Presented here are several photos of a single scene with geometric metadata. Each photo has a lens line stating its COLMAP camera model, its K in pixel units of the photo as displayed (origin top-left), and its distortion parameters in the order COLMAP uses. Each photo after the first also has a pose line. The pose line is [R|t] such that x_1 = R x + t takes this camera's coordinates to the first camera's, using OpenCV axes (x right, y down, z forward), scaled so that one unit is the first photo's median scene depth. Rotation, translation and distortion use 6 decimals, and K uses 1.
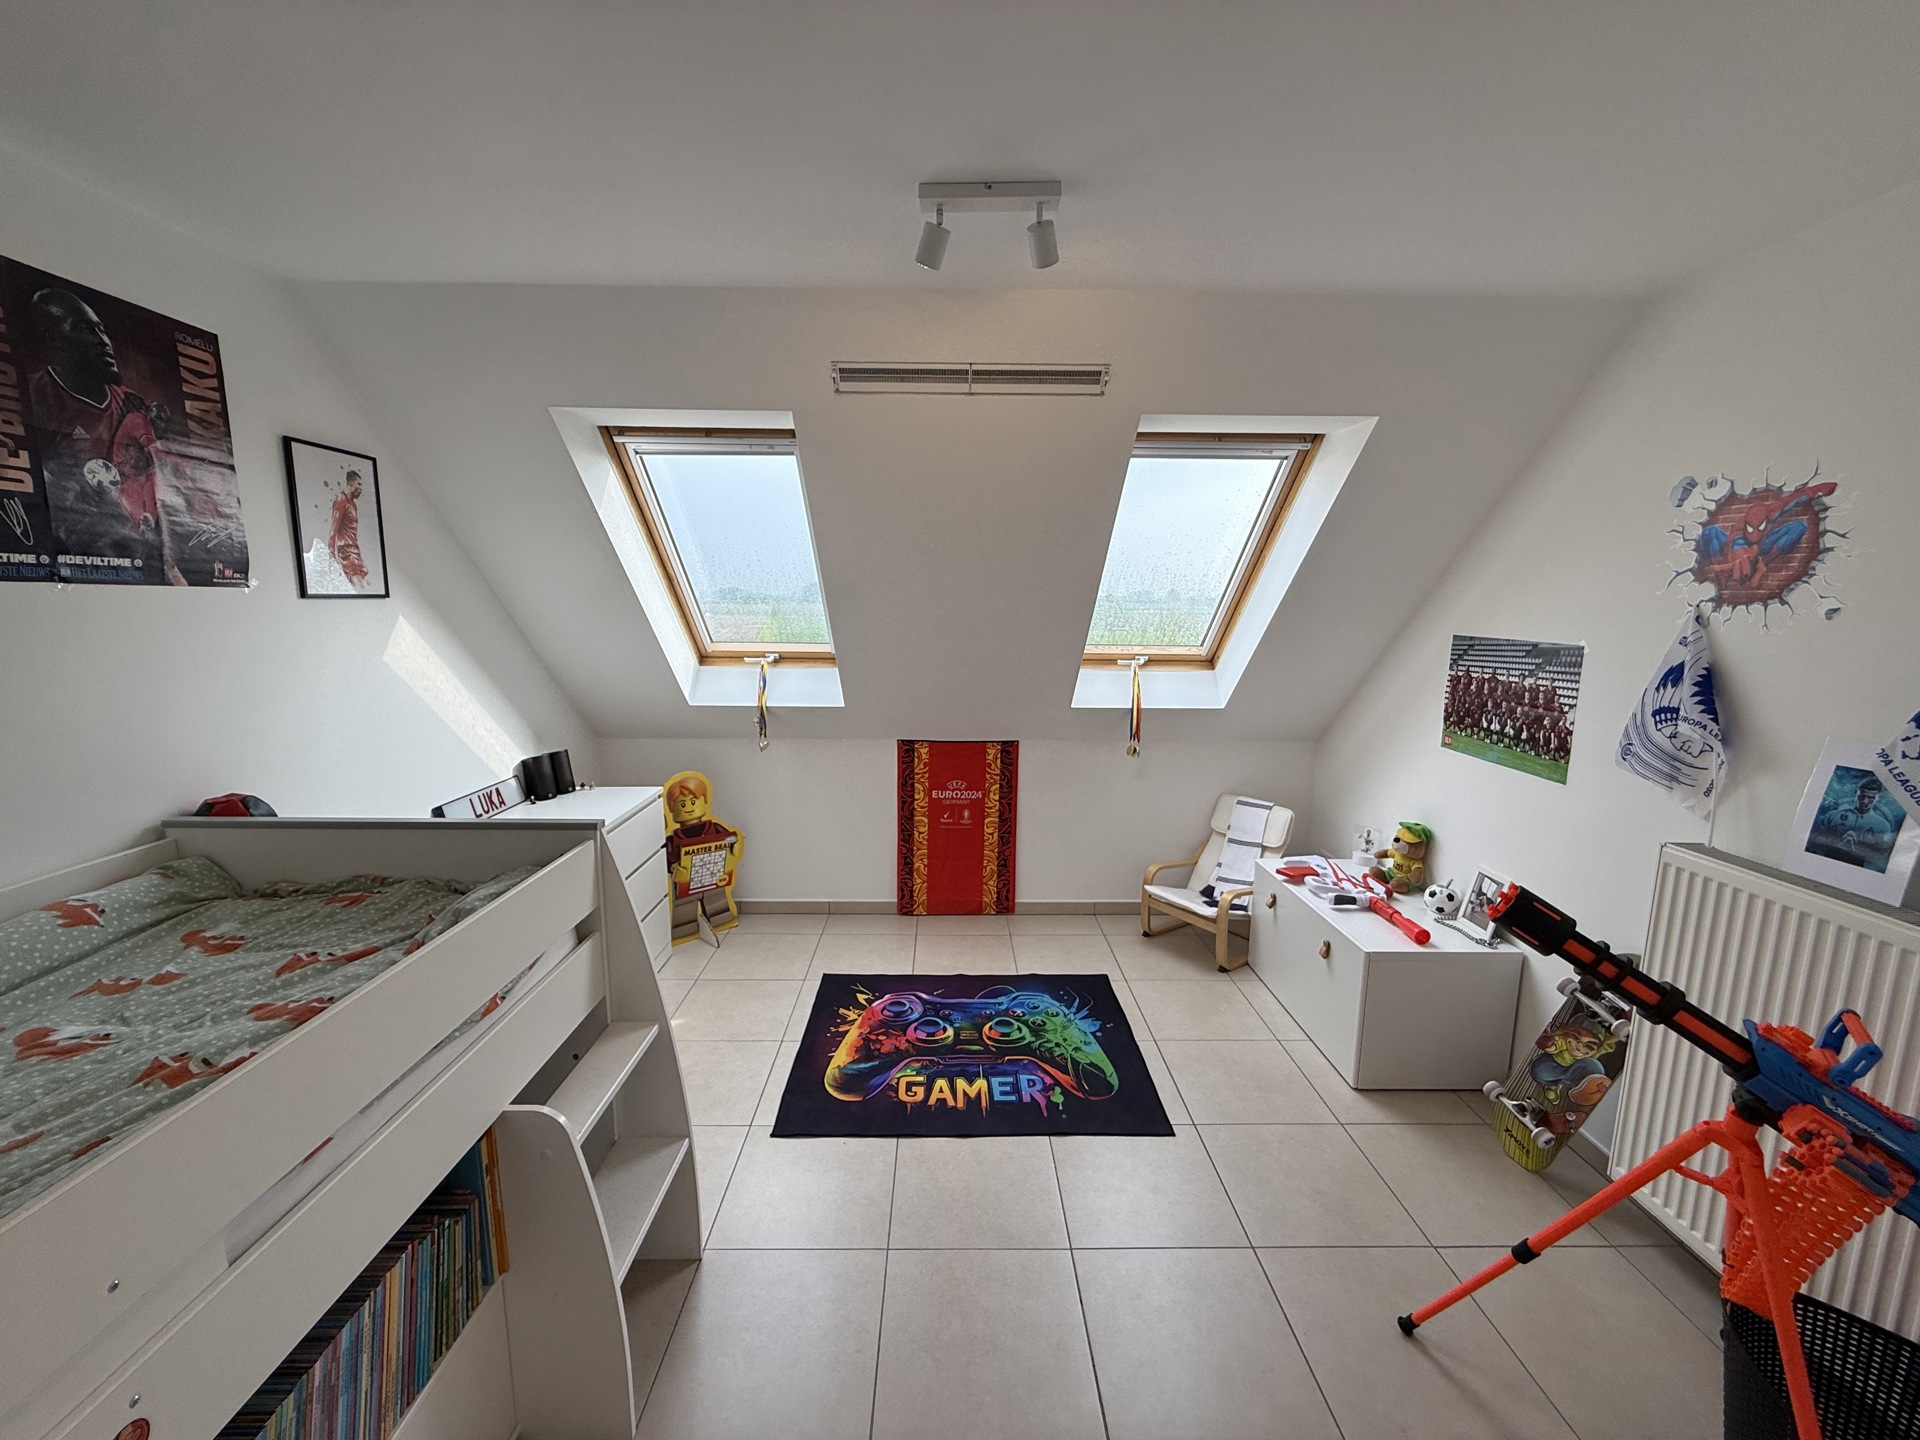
lens RADIAL K [[767.5, 0, 960.7], [0, 767.5, 716.4], [0, 0, 1]] dist [0.000568, 0.000191]
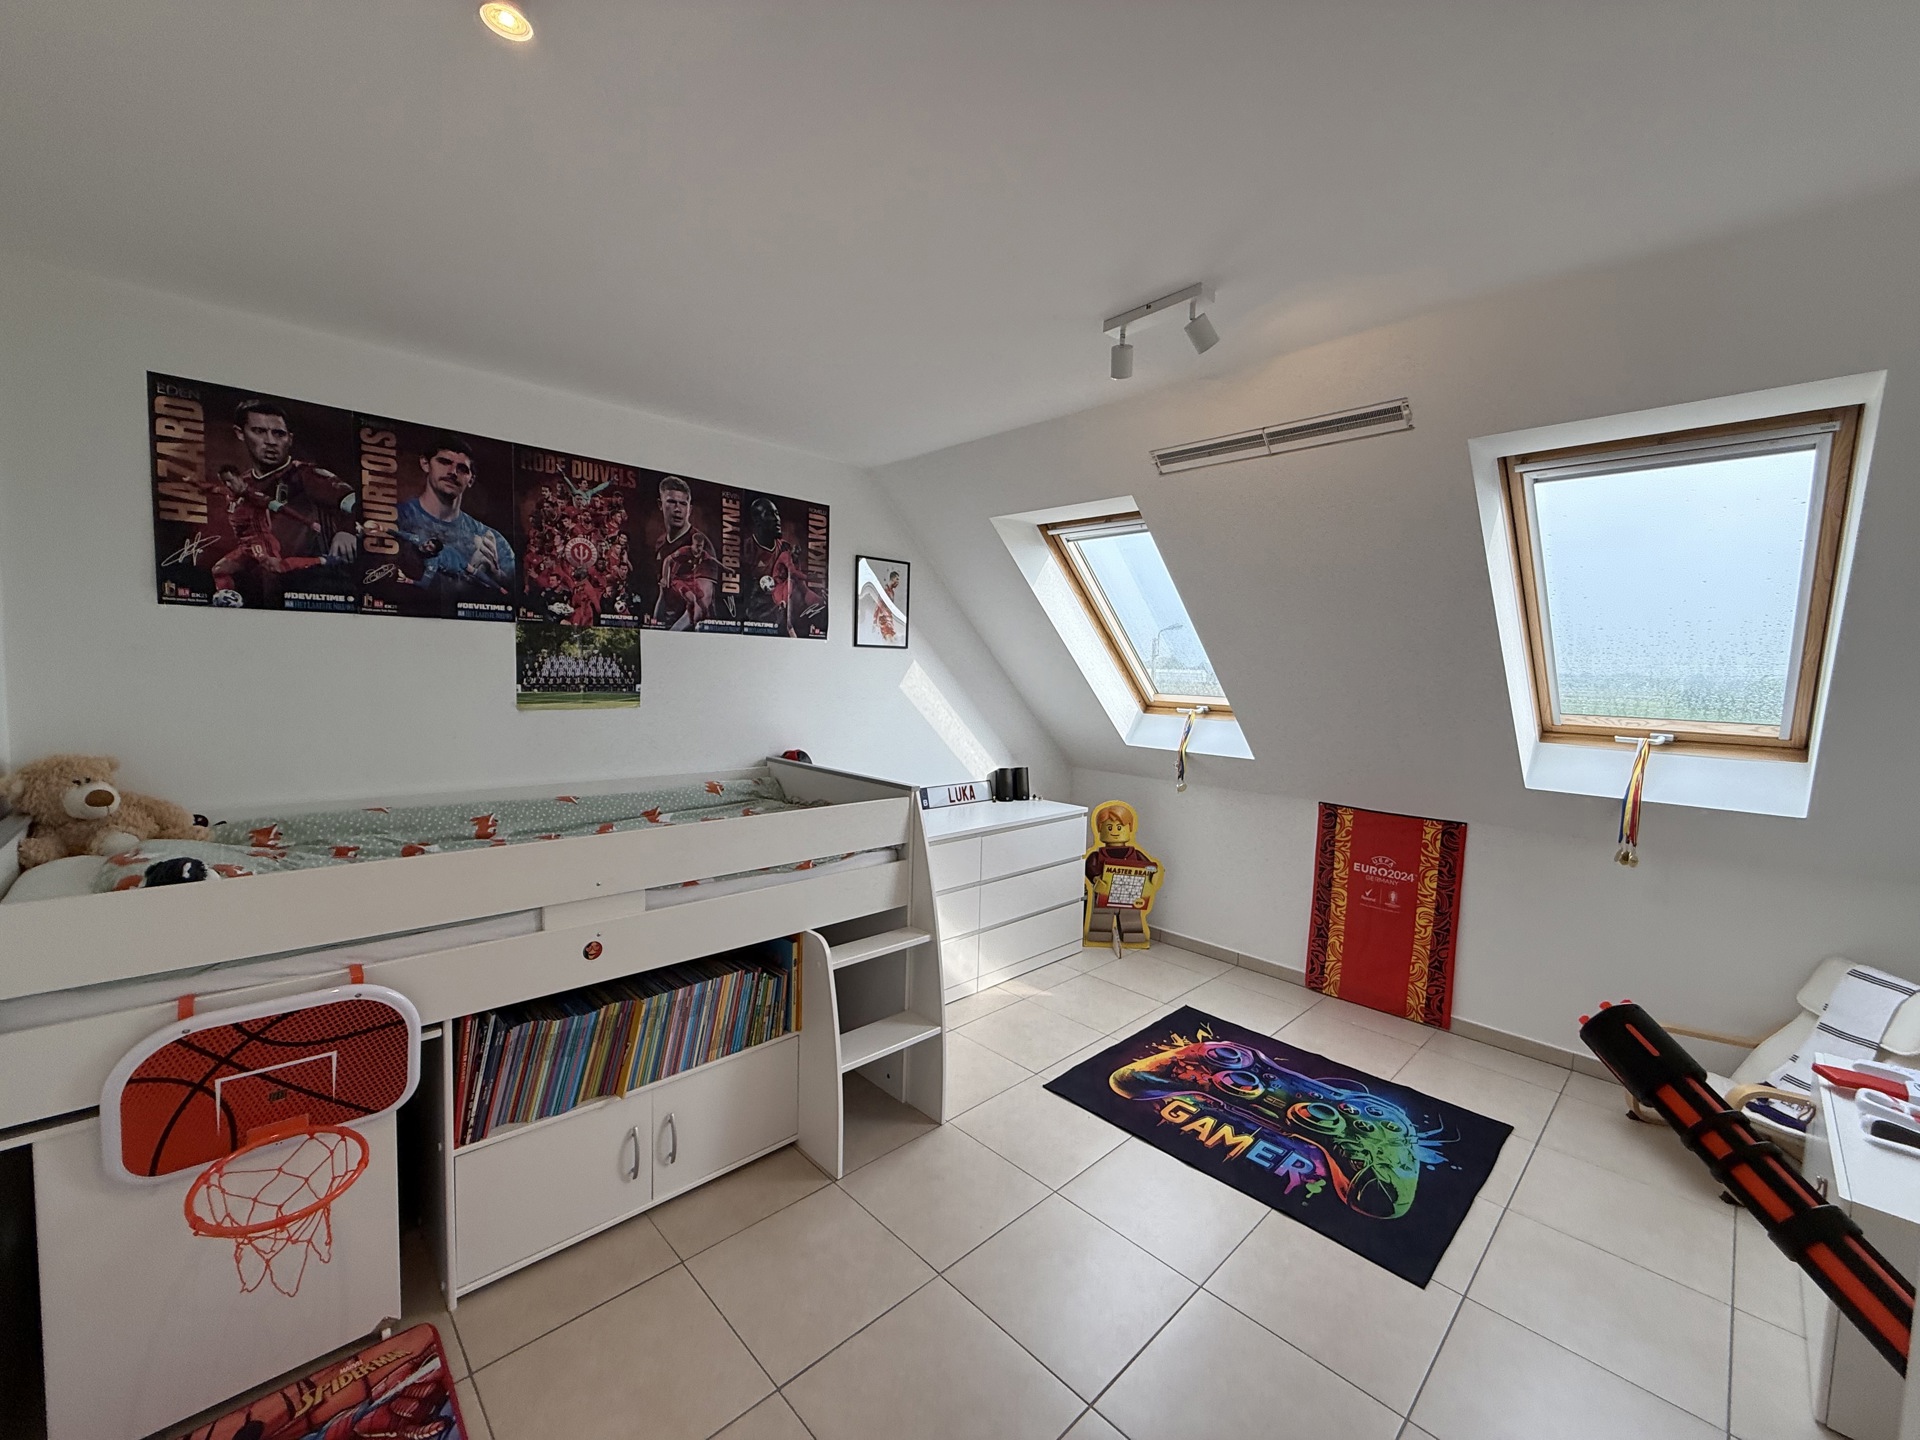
lens RADIAL K [[767.5, 0, 955.2], [0, 767.5, 715.3], [0, 0, 1]] dist [0.000568, 0.000191]
pose [[0.684938, 0.057596, -0.726321, 0.414148], [-0.129367, 0.990645, -0.043440, 0.033120], [0.717025, 0.123715, 0.685981, 0.001416]]
